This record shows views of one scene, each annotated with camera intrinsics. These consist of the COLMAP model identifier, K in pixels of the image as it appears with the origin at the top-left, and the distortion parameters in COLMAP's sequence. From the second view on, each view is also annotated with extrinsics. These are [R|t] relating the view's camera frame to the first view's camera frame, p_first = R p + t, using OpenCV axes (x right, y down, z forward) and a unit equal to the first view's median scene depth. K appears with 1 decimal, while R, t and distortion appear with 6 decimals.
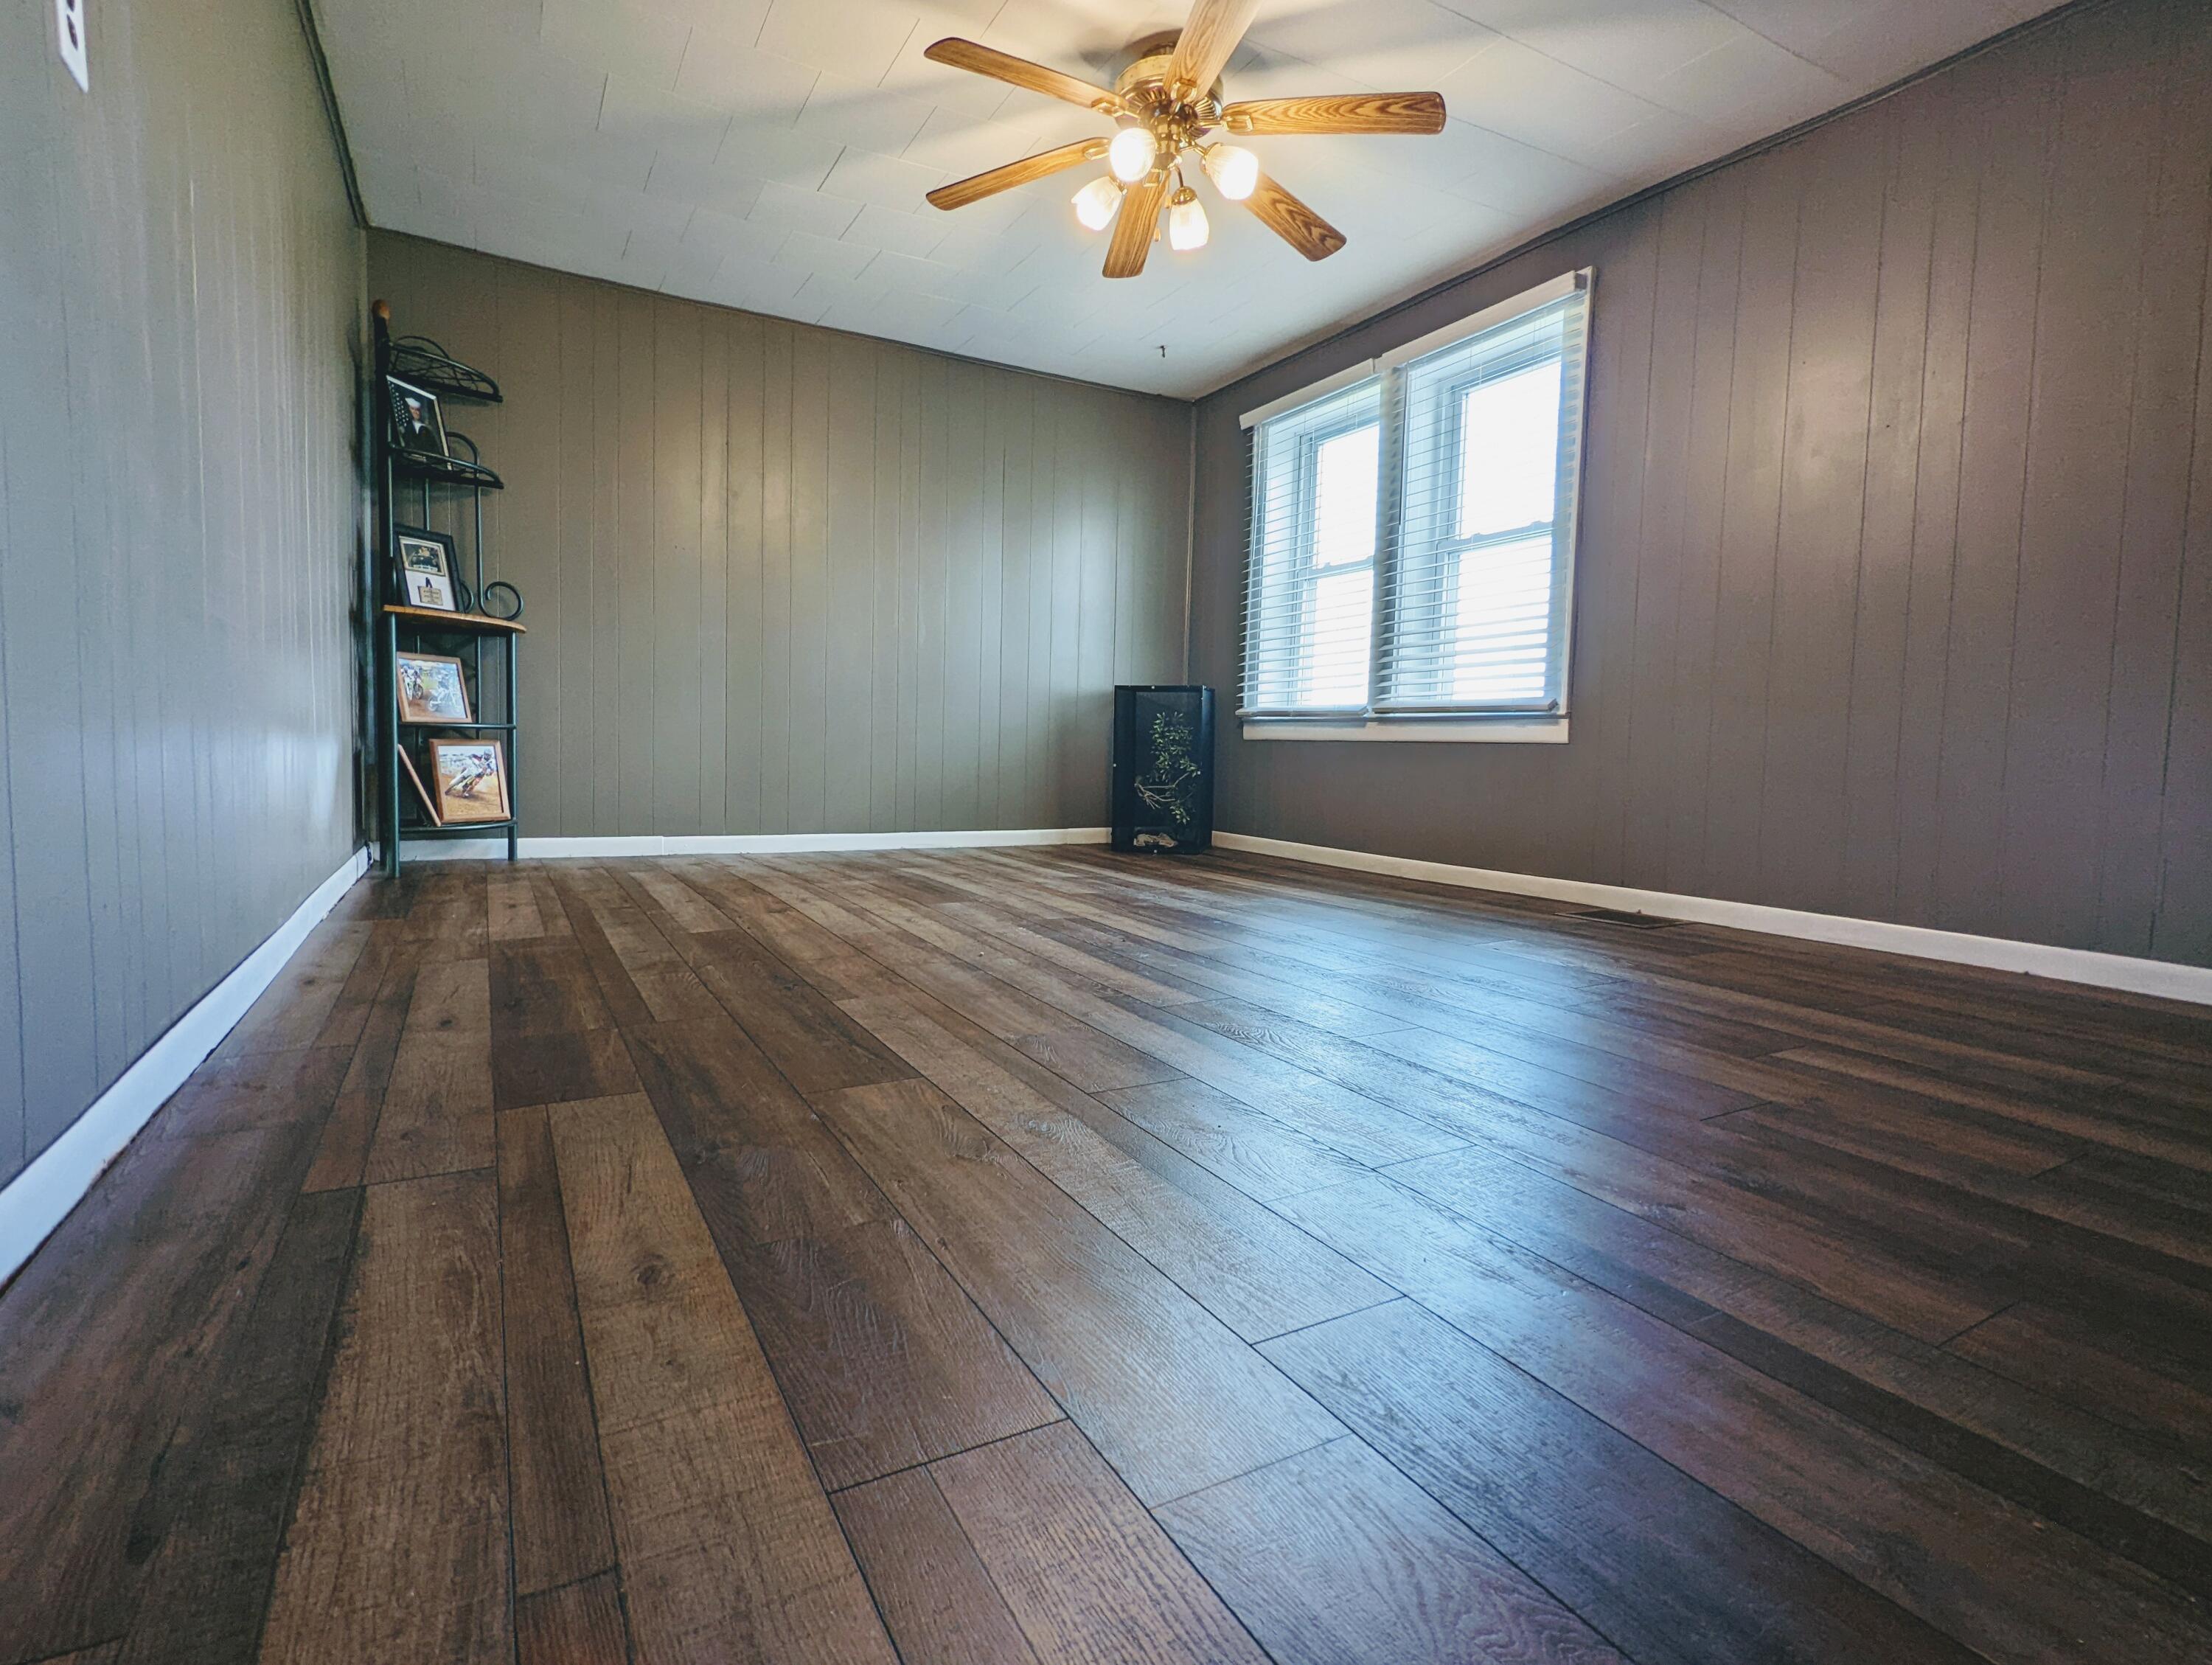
lens RADIAL K [[1064.6, 0, 1089.1], [0, 1064.6, 824.9], [0, 0, 1]] dist [0.003971, -0.006227]
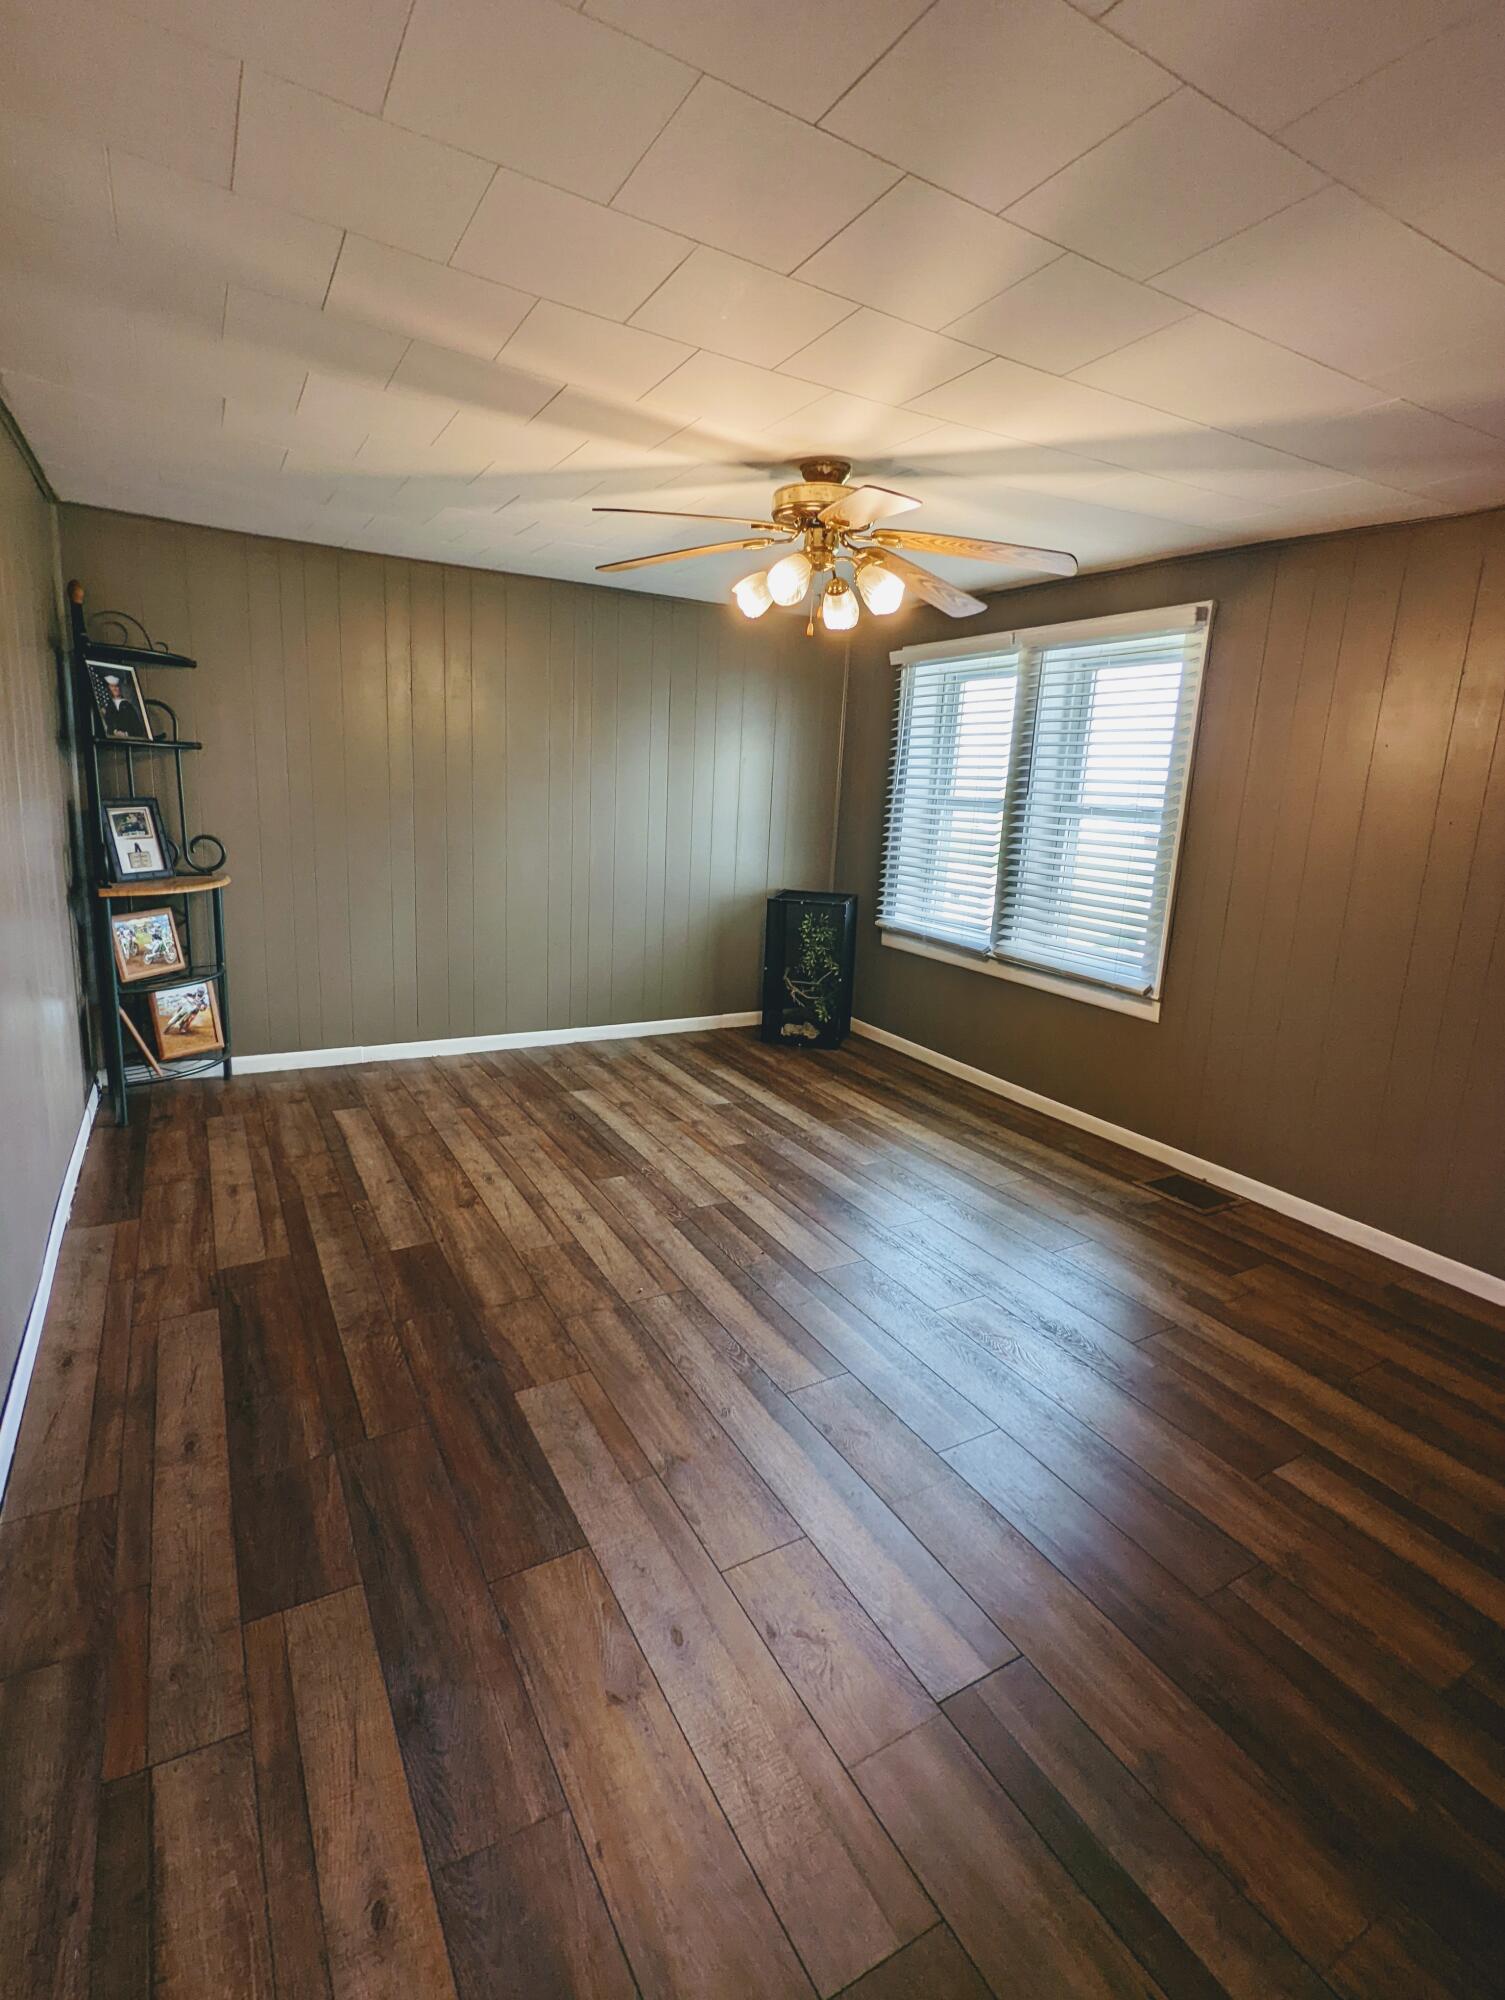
lens RADIAL K [[962.5, 0, 773.9], [0, 962.5, 991.9], [0, 0, 1]] dist [0.003971, -0.006227]
pose [[0.999324, 0.023407, 0.028338, 0.005896], [-0.027048, 0.990363, 0.135827, -0.227341], [-0.024886, -0.136502, 0.990327, -0.012096]]
